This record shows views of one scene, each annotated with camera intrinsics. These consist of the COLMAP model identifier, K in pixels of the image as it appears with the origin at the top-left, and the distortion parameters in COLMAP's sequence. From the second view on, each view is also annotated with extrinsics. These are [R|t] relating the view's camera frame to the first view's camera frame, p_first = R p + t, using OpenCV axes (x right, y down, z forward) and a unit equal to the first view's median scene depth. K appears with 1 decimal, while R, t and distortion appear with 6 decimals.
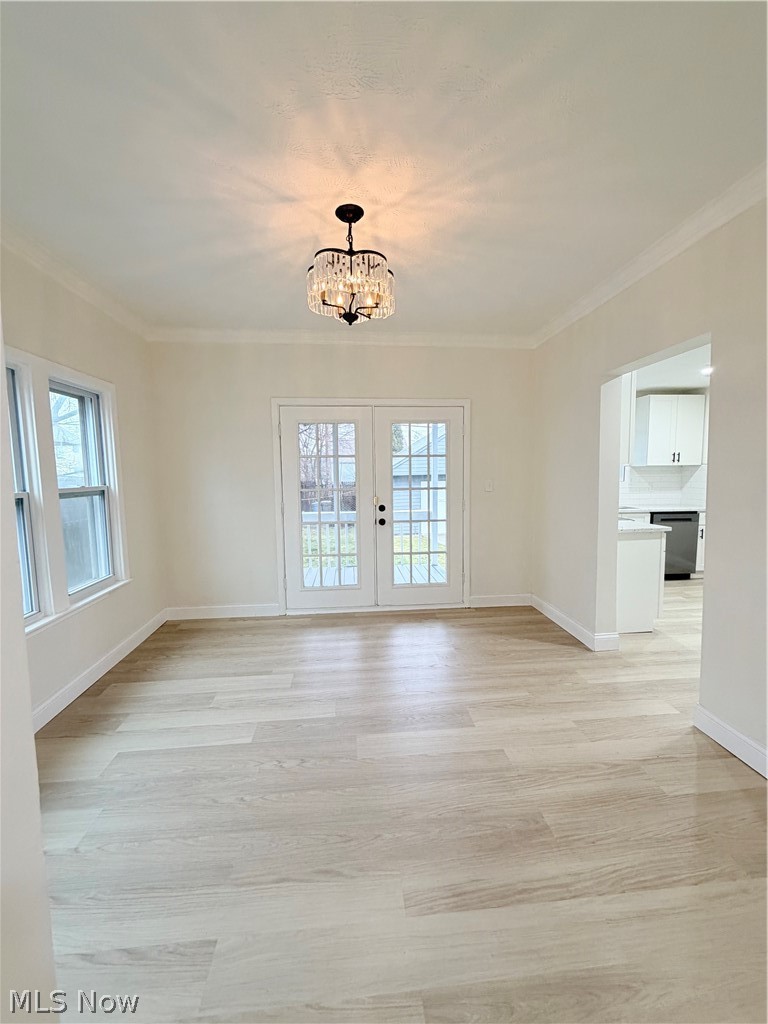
lens RADIAL K [[406.6, 0, 379.2], [0, 406.6, 515.6], [0, 0, 1]] dist [0.001884, -0.000494]
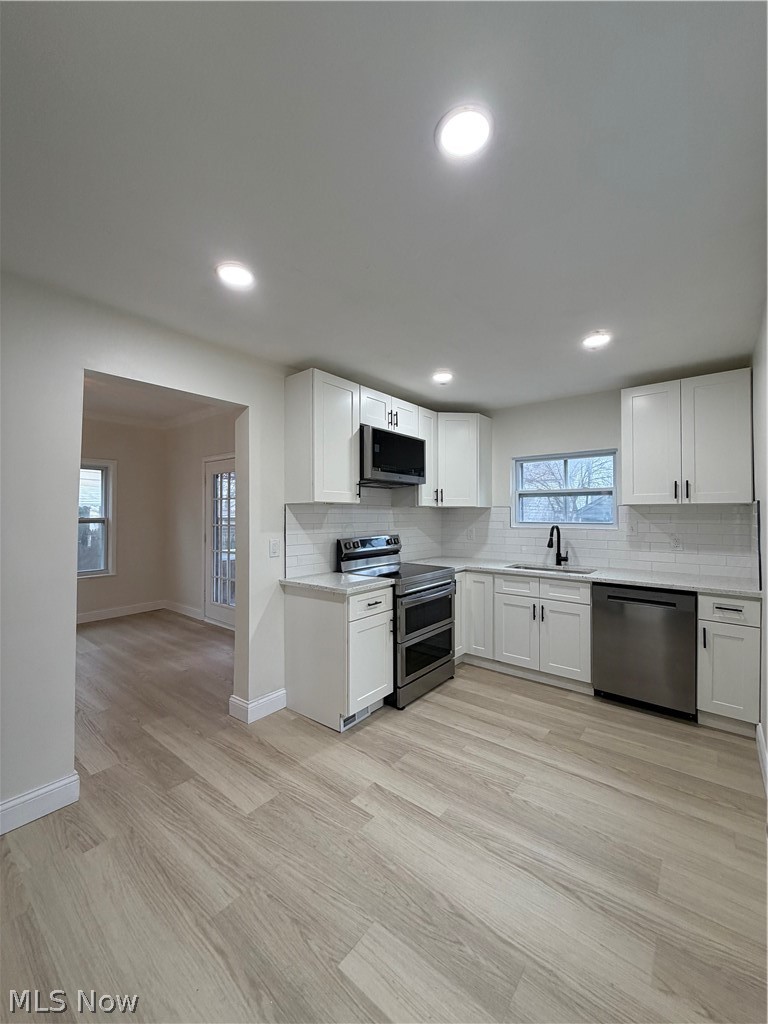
lens RADIAL K [[406.6, 0, 384.3], [0, 406.6, 506.4], [0, 0, 1]] dist [0.001884, -0.000494]
pose [[0.720703, 0.001019, -0.693243, 1.473687], [-0.081852, 0.993129, -0.083634, -0.075472], [0.688395, 0.117019, 0.715835, 0.577127]]
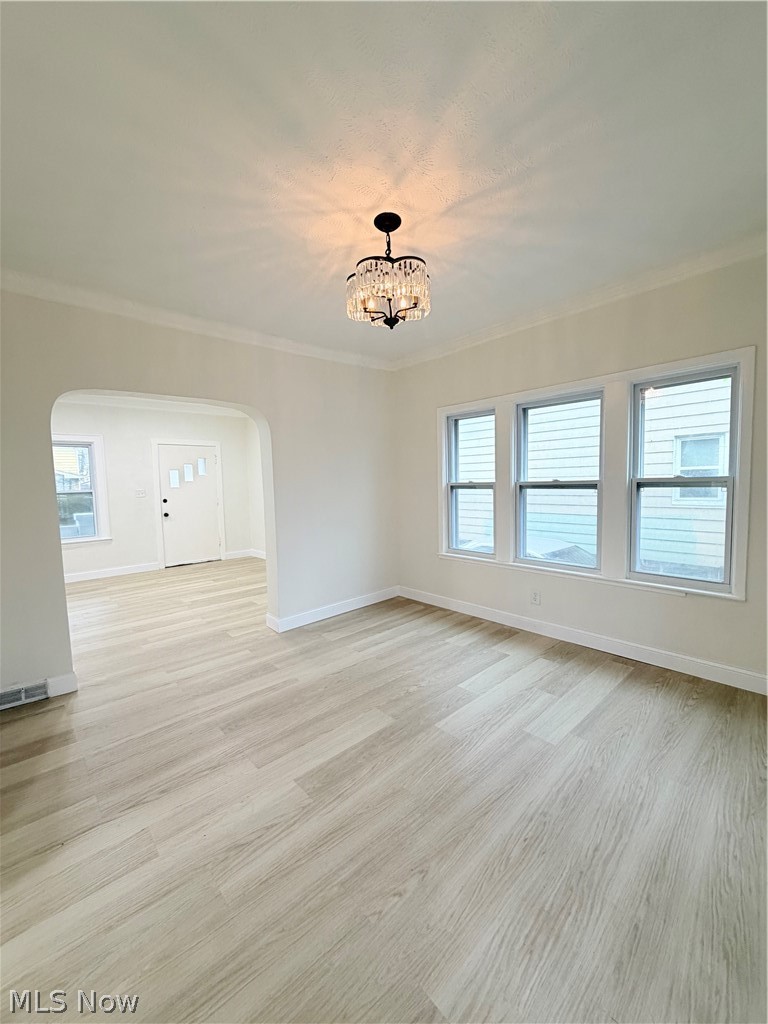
lens RADIAL K [[406.6, 0, 382.6], [0, 406.6, 516.3], [0, 0, 1]] dist [0.001884, -0.000494]
pose [[-0.795530, 0.083933, -0.600073, 0.413690], [-0.029987, 0.983692, 0.177345, -0.121628], [0.605172, 0.159078, -0.780039, 1.269622]]
